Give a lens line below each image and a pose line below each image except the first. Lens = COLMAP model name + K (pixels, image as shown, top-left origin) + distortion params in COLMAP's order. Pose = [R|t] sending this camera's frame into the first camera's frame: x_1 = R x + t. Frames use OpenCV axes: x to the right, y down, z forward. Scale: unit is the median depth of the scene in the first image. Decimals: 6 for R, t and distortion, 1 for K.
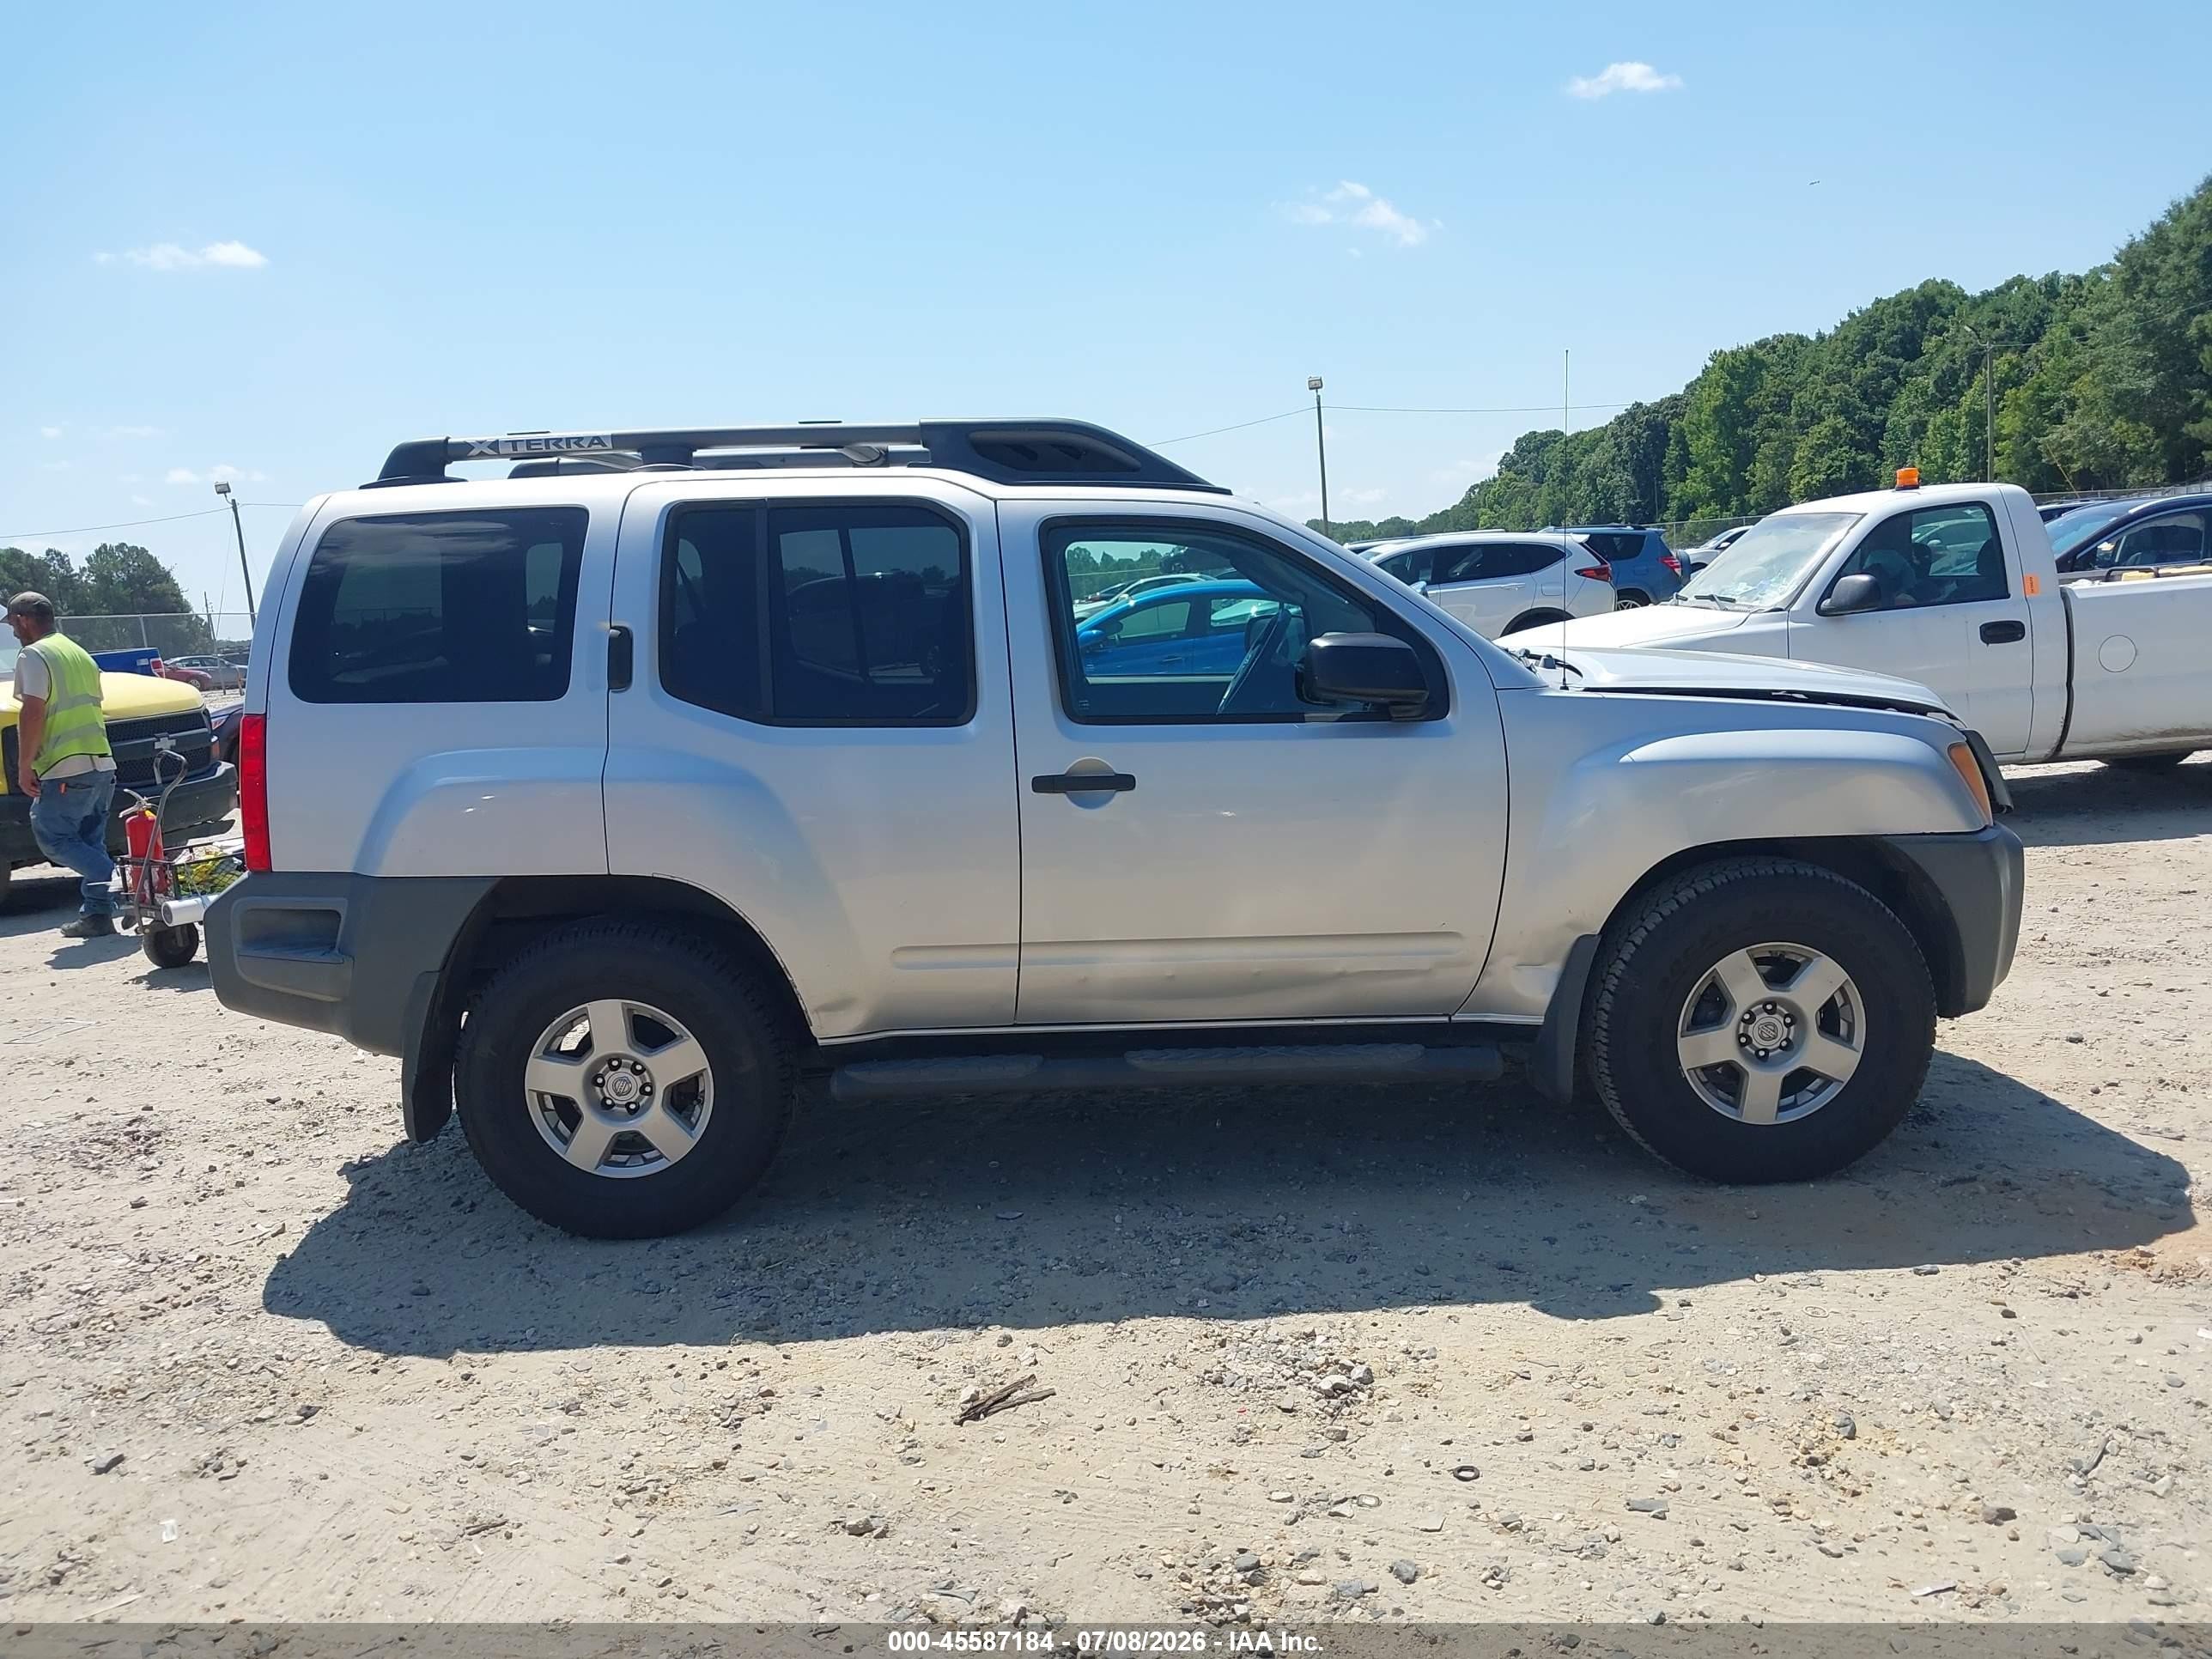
lens RADIAL K [[1738.4, 0, 1118.4], [0, 1738.4, 833.4], [0, 0, 1]] dist [0.008941, -0.019594]
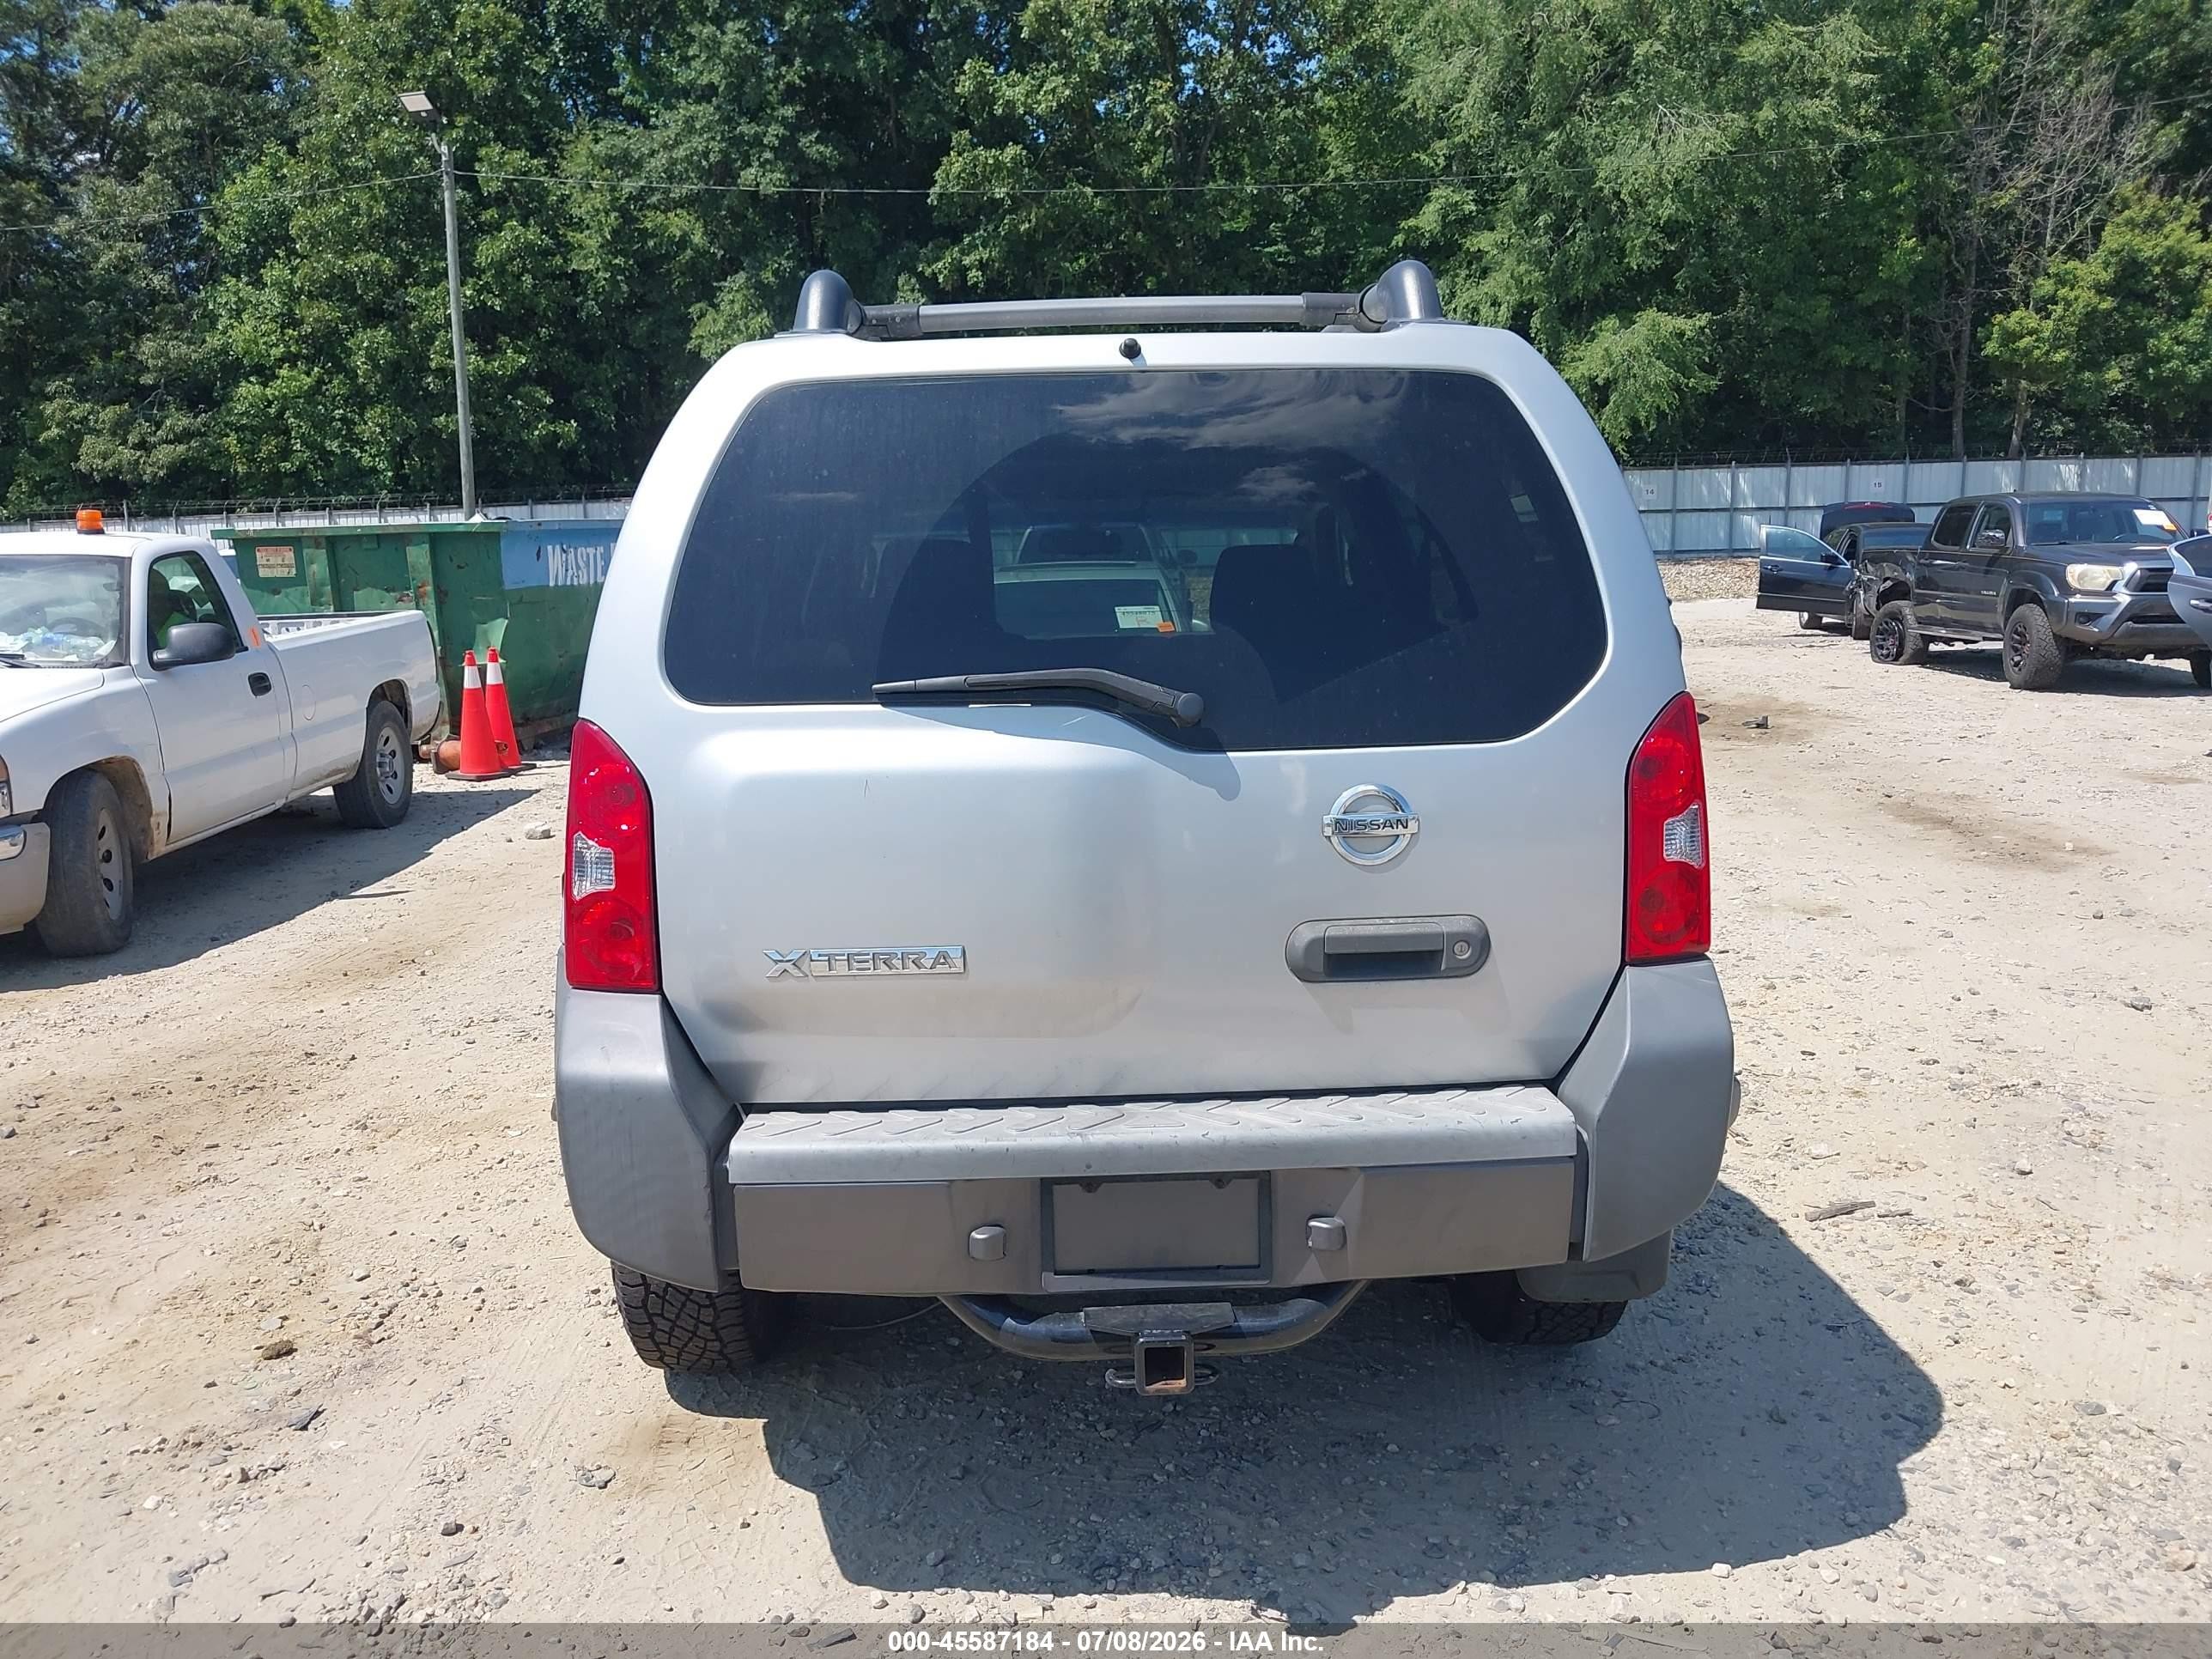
lens RADIAL K [[1738.4, 0, 1118.4], [0, 1738.4, 833.4], [0, 0, 1]] dist [0.008941, -0.019594]
pose [[-0.014310, -0.110446, 0.993779, -1.097703], [0.178285, 0.977673, 0.111223, -0.121554], [-0.983875, 0.178768, 0.005700, 1.197143]]
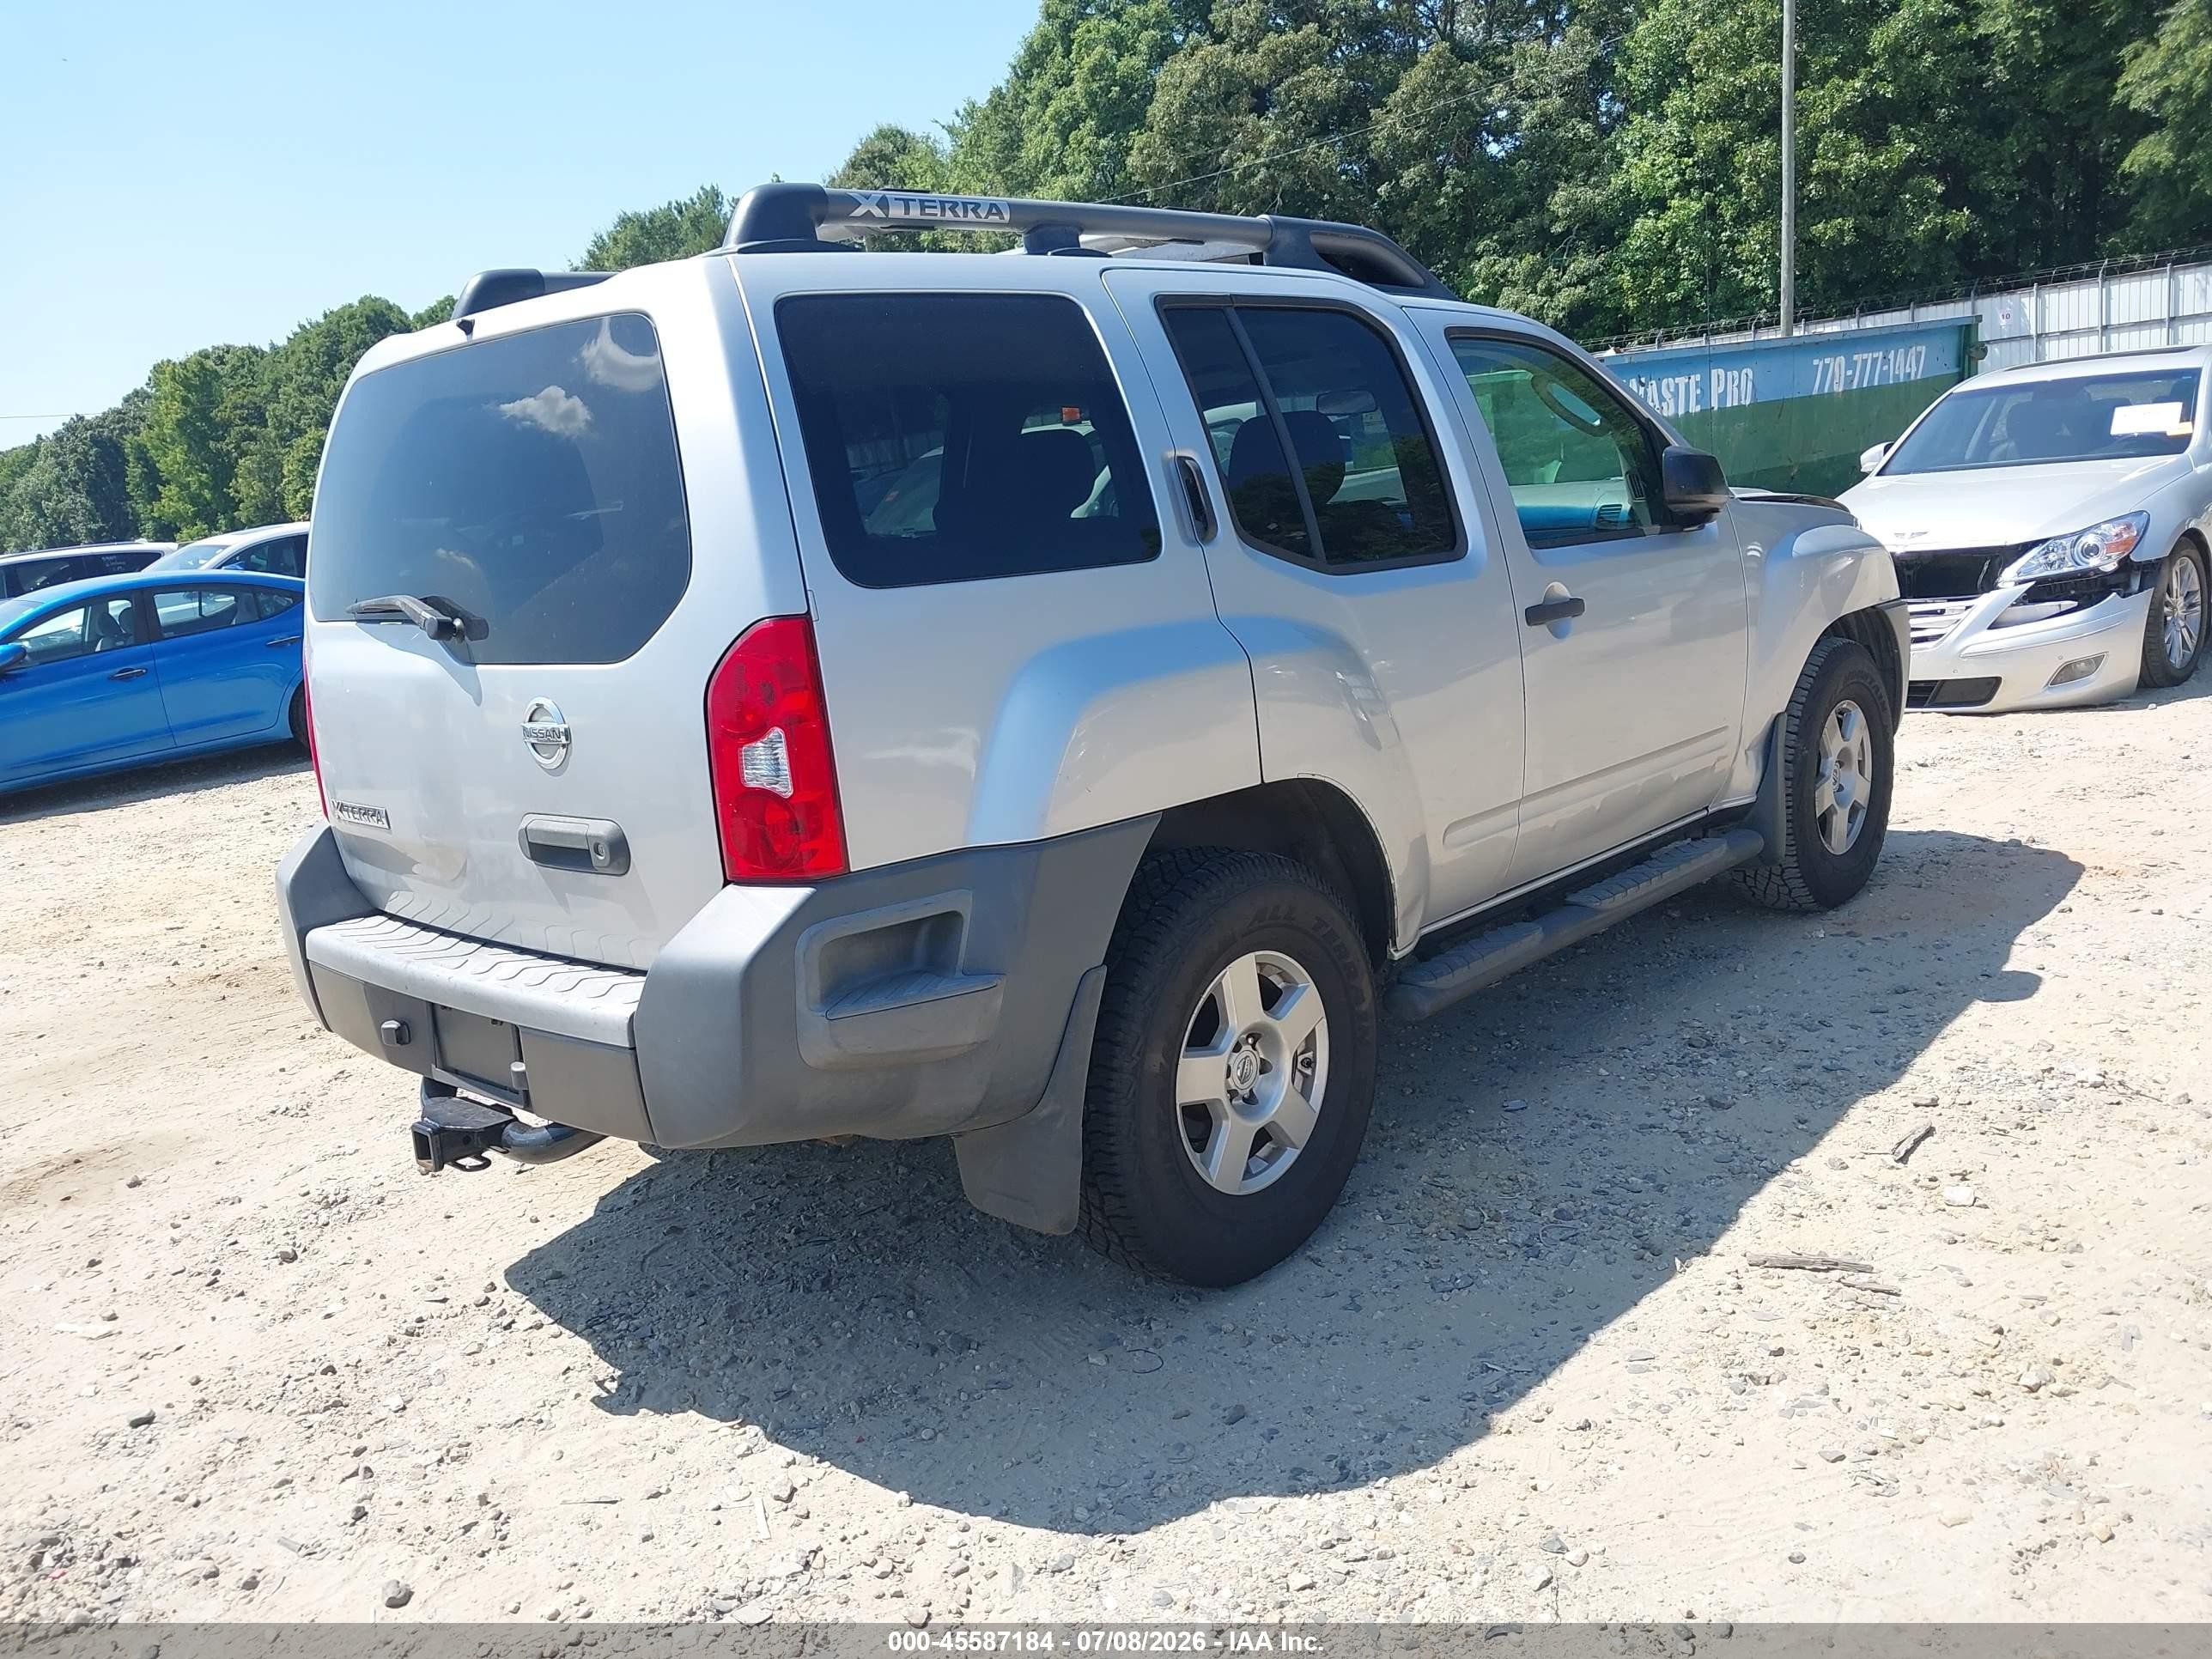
lens RADIAL K [[1746.1, 0, 1106.0], [0, 1746.1, 829.5], [0, 0, 1]] dist [-0.010624, 0.030021]
pose [[0.692248, -0.170154, 0.701313, -0.854457], [0.177403, 0.982109, 0.063172, -0.015925], [-0.699515, 0.080685, 0.710049, 0.513546]]
